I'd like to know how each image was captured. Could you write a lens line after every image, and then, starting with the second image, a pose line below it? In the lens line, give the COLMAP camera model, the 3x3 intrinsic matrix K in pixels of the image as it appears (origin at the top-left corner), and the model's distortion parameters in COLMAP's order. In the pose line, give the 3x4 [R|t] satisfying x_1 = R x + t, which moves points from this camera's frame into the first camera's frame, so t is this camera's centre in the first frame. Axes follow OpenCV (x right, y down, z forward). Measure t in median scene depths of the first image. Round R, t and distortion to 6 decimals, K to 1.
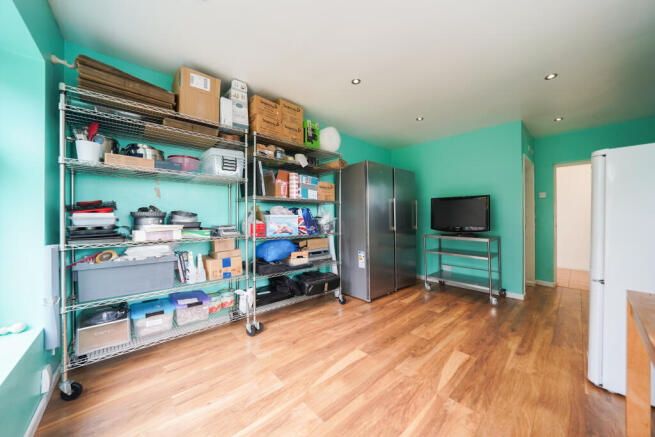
lens RADIAL K [[228.5, 0, 328.5], [0, 228.5, 218.5], [0, 0, 1]] dist [-0.013740, 0.000304]
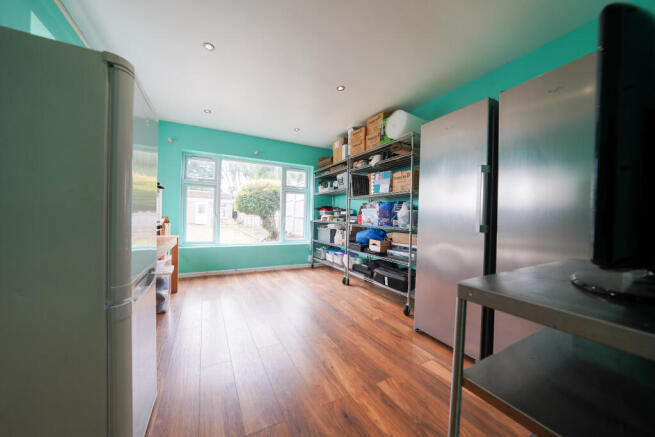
lens RADIAL K [[228.5, 0, 329.1], [0, 228.5, 219.6], [0, 0, 1]] dist [-0.013740, 0.000304]
pose [[-0.228279, 0.003904, -0.973588, 1.084309], [-0.026141, 0.999607, 0.010138, 0.036530], [0.973245, 0.027765, -0.228087, 1.066184]]
